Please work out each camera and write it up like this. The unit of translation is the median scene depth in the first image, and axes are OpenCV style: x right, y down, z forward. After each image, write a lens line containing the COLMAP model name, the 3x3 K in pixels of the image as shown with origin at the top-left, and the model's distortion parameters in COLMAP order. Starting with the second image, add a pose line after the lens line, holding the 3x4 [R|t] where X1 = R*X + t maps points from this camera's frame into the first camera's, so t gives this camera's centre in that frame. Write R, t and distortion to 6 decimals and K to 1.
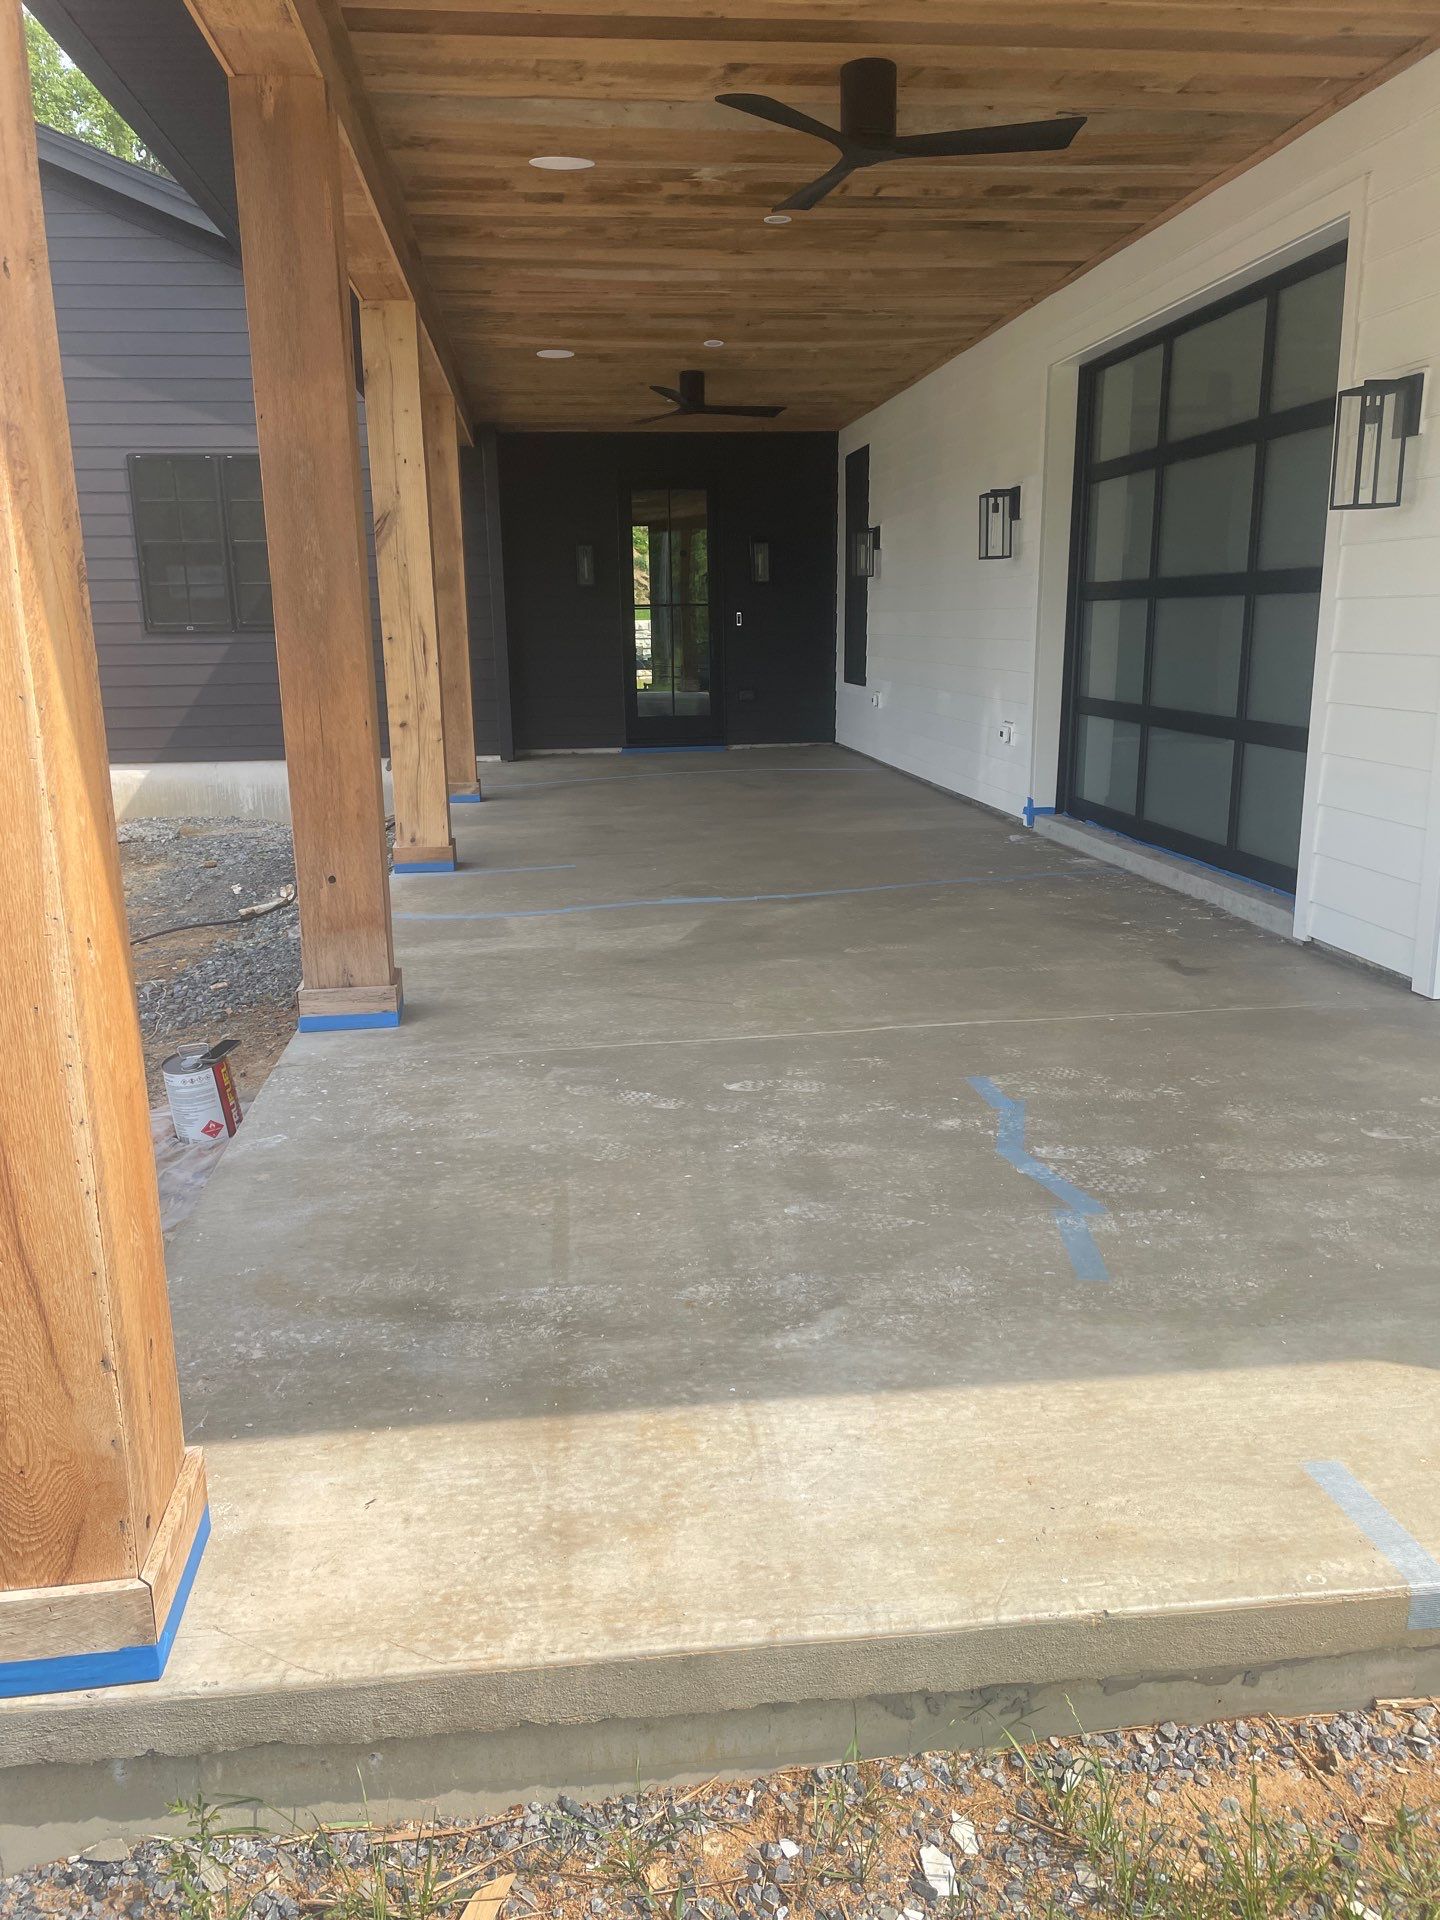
lens RADIAL K [[1449.0, 0, 720.6], [0, 1449.0, 956.6], [0, 0, 1]] dist [0.044856, -0.054366]
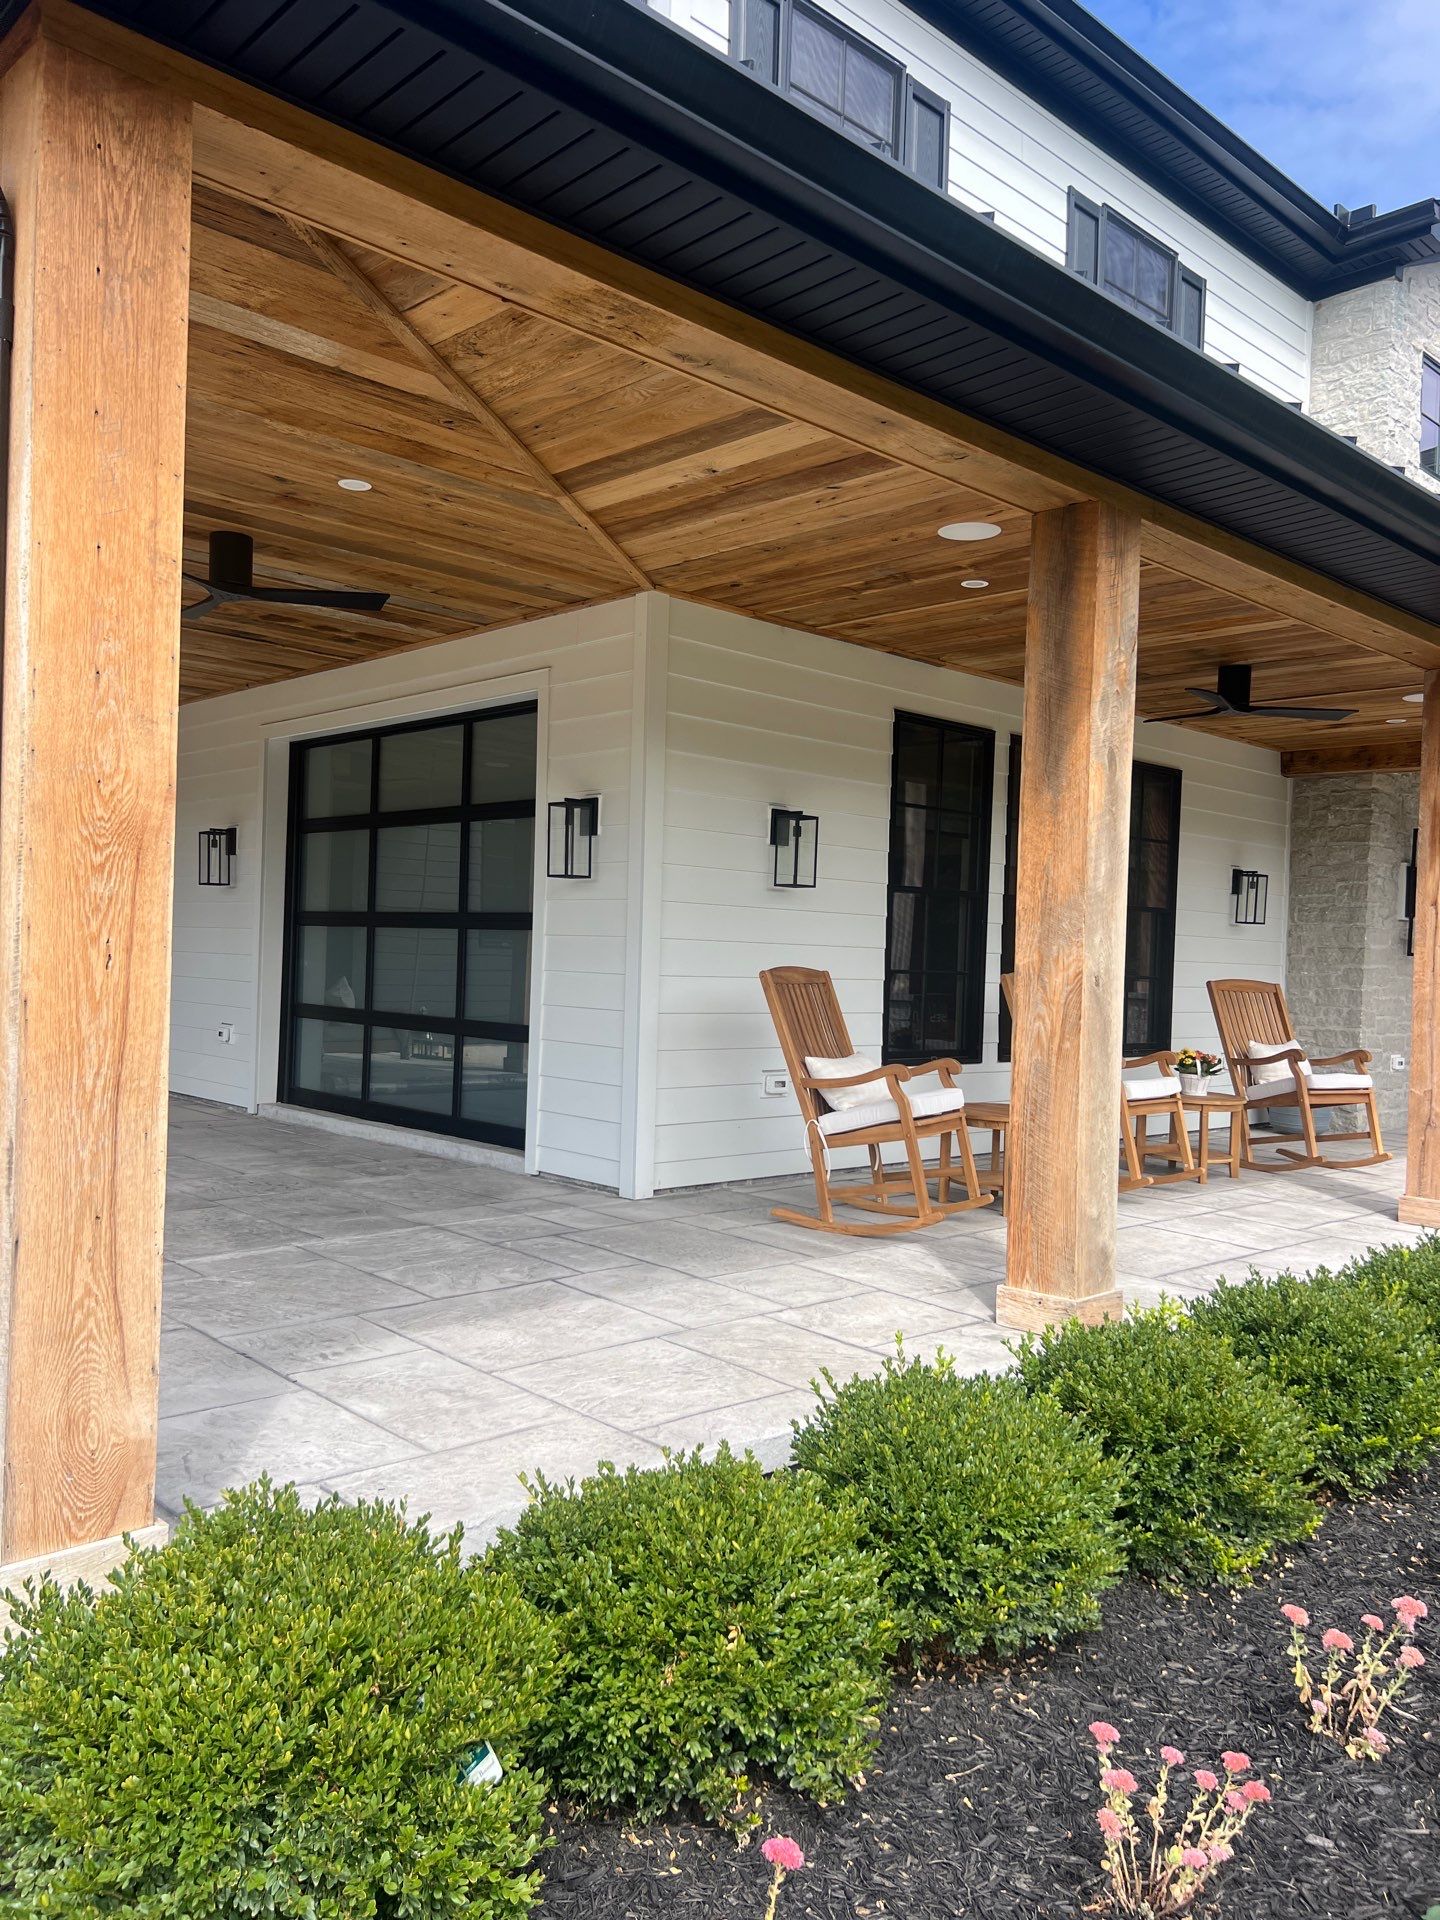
lens RADIAL K [[1449.0, 0, 728.2], [0, 1449.0, 964.4], [0, 0, 1]] dist [0.044856, -0.054366]
pose [[0.796120, 0.039012, 0.603880, -0.227326], [0.091890, 0.978554, -0.184360, 0.050428], [-0.598121, 0.202263, 0.775462, -0.168611]]
